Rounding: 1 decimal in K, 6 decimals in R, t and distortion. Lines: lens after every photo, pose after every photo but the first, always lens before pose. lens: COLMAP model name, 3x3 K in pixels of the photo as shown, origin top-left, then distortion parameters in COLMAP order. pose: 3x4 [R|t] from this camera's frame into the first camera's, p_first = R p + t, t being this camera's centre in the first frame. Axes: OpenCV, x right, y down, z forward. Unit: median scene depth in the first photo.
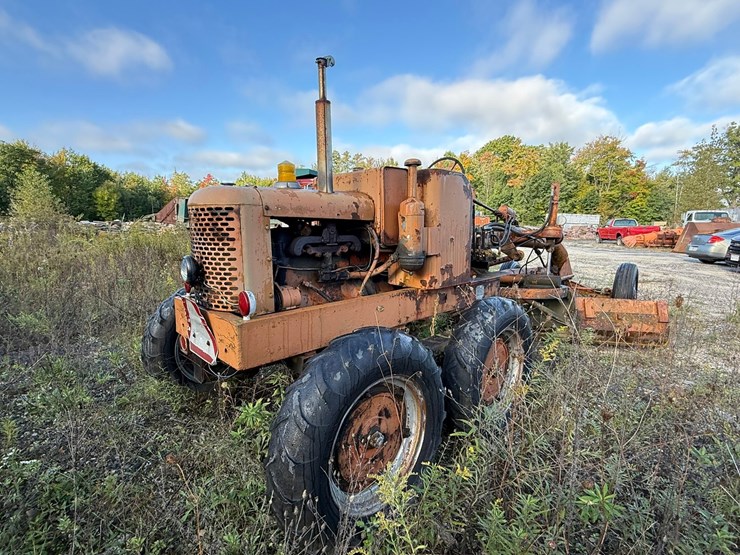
lens RADIAL K [[369.9, 0, 370.7], [0, 369.9, 276.4], [0, 0, 1]] dist [-0.003011, 0.000965]
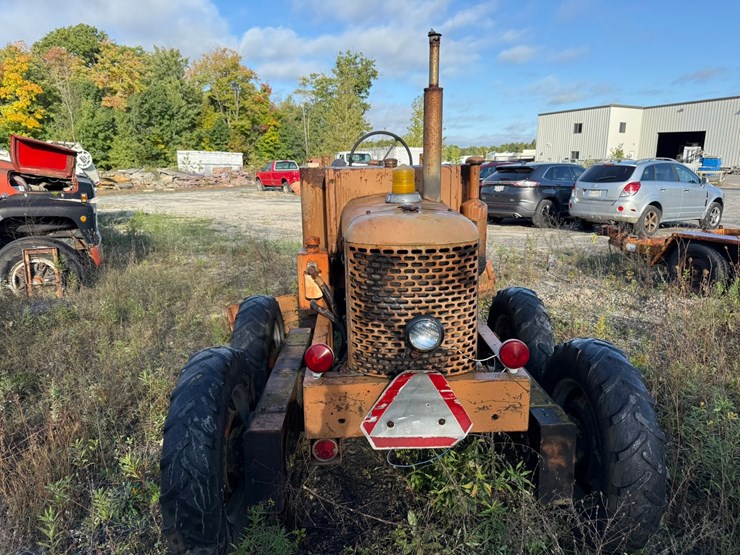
lens RADIAL K [[529.0, 0, 369.8], [0, 529.0, 284.0], [0, 0, 1]] dist [0.001603, -0.015984]
pose [[0.677696, -0.177797, 0.713524, -0.445263], [0.115070, 0.984016, 0.135907, -0.092476], [-0.726283, -0.009999, 0.687323, 0.125199]]
